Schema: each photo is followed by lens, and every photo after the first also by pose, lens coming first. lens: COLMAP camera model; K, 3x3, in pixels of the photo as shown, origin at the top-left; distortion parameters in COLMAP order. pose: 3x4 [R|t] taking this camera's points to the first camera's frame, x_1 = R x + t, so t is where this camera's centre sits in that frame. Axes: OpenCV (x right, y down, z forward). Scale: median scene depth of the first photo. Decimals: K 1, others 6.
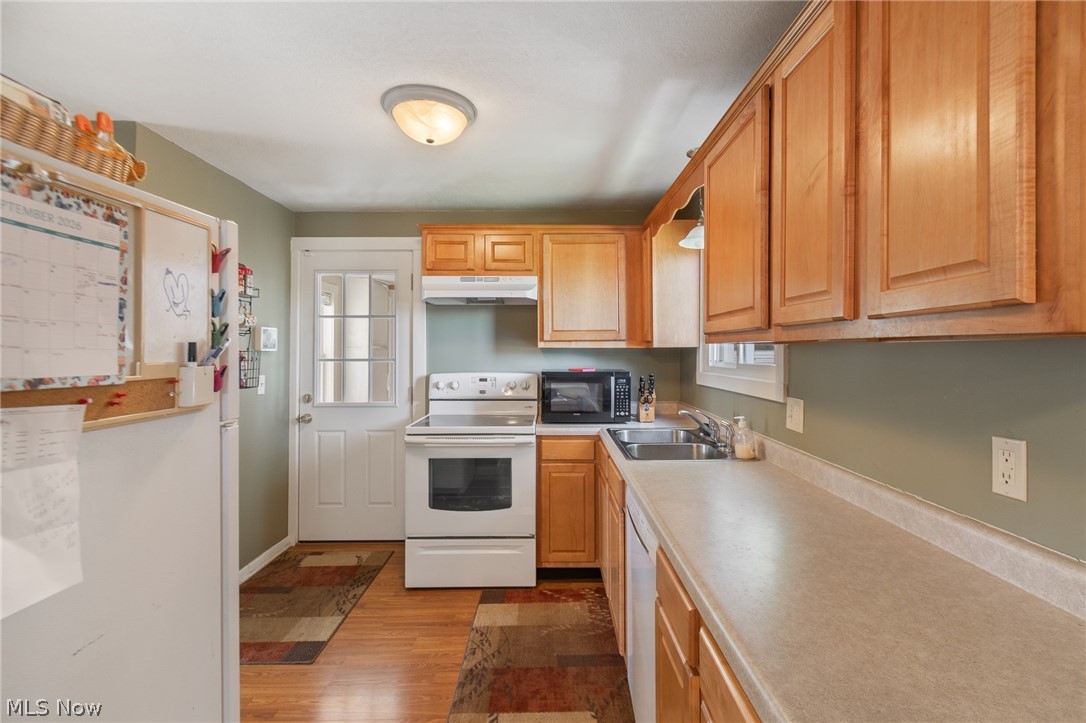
lens RADIAL K [[491.9, 0, 544.3], [0, 491.9, 354.2], [0, 0, 1]] dist [-0.002256, -0.001329]
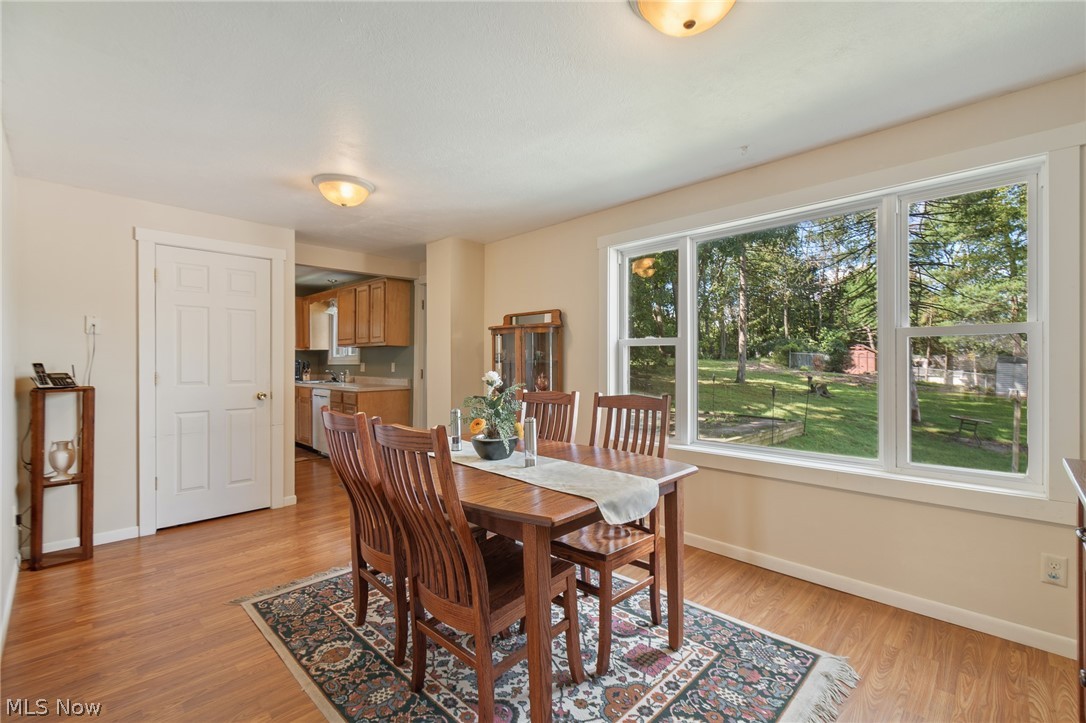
lens RADIAL K [[491.9, 0, 544.3], [0, 491.9, 354.2], [0, 0, 1]] dist [-0.002256, -0.001329]
pose [[0.701754, -0.001233, 0.712418, -1.038235], [0.012792, 0.999859, -0.010871, 0.072981], [-0.712304, 0.016742, 0.701671, -2.287066]]
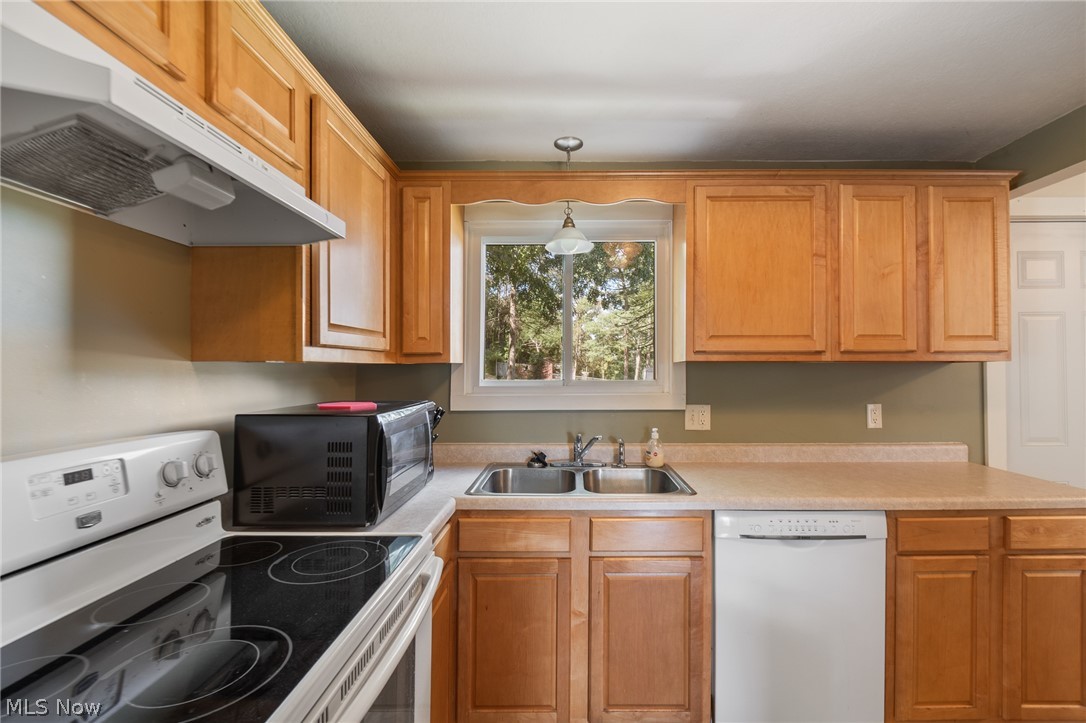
lens RADIAL K [[488.2, 0, 543.7], [0, 488.2, 369.0], [0, 0, 1]] dist [-0.000907, -0.000229]
pose [[-0.014676, -0.001972, 0.999890, -0.667584], [0.009773, 0.999950, 0.002116, -0.008565], [-0.999845, 0.009803, -0.014656, 1.256528]]
